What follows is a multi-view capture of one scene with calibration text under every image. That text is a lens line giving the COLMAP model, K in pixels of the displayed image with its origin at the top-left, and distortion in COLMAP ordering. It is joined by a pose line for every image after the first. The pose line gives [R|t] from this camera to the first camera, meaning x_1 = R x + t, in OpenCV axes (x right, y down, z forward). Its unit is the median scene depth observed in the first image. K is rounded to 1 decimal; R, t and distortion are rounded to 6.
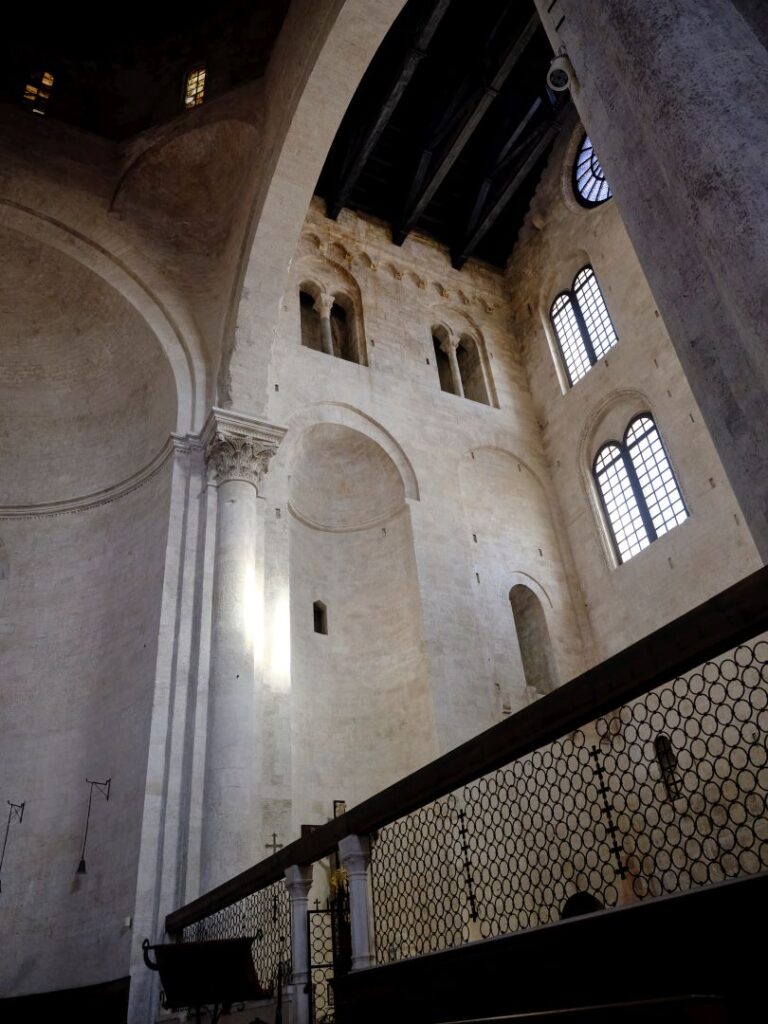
lens RADIAL K [[781.9, 0, 384.0], [0, 781.9, 512.0], [0, 0, 1]] dist [0.003564, -0.010694]
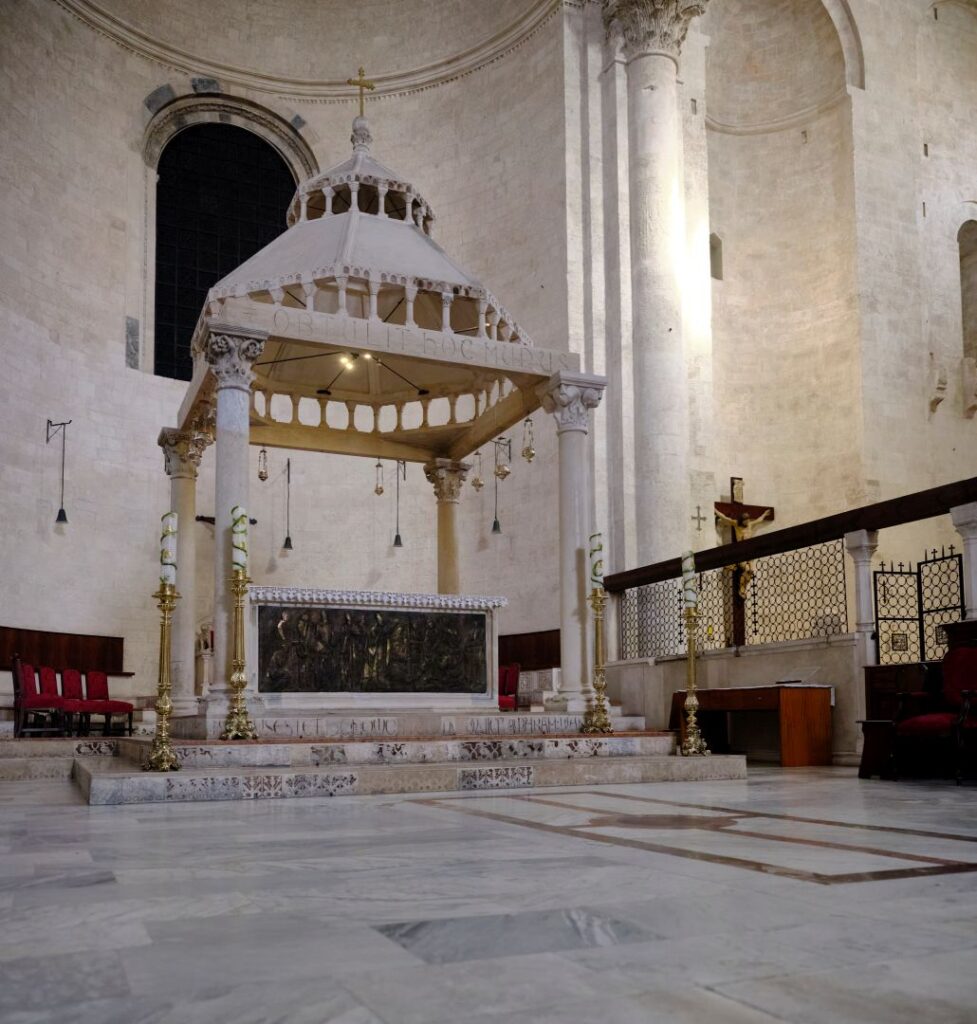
lens RADIAL K [[996.9, 0, 486.5], [0, 996.9, 661.0], [0, 0, 1]] dist [0.011206, -0.013068]
pose [[0.995061, 0.070079, -0.070309, -0.226884], [-0.025298, 0.863895, 0.503035, -0.015562], [0.095992, -0.498772, 0.861401, -0.106439]]
